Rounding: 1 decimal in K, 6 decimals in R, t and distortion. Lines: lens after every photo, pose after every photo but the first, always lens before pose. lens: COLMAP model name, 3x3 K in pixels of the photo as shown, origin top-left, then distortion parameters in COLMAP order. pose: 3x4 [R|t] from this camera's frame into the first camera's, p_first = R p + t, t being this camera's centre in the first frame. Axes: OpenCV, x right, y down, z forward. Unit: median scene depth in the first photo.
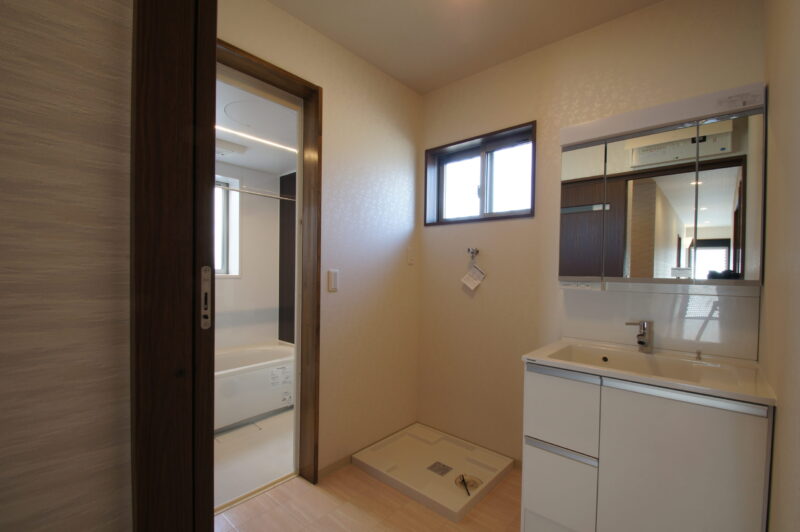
lens RADIAL K [[354.0, 0, 397.2], [0, 354.0, 268.7], [0, 0, 1]] dist [0.000330, -0.001152]
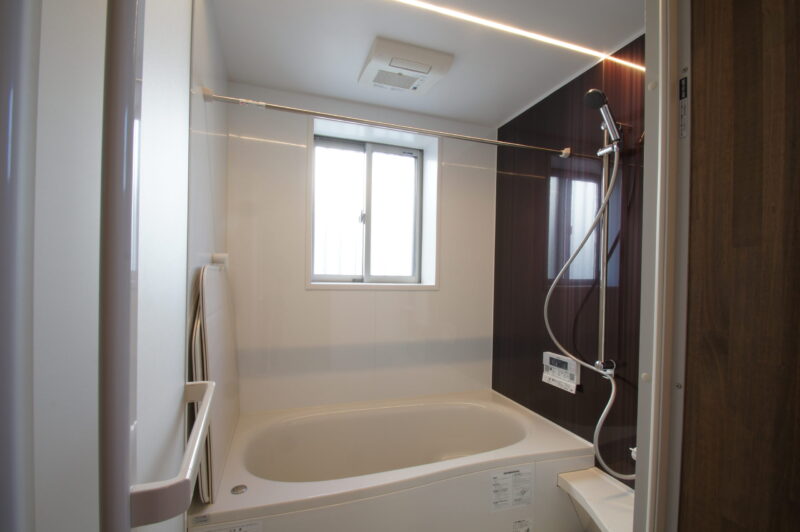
lens RADIAL K [[354.0, 0, 398.9], [0, 354.0, 270.3], [0, 0, 1]] dist [0.000330, -0.001152]
pose [[0.876499, 0.009264, -0.481314, -0.210336], [-0.019115, 0.999696, -0.015568, 0.002280], [0.481024, 0.022845, 0.876410, 0.433438]]
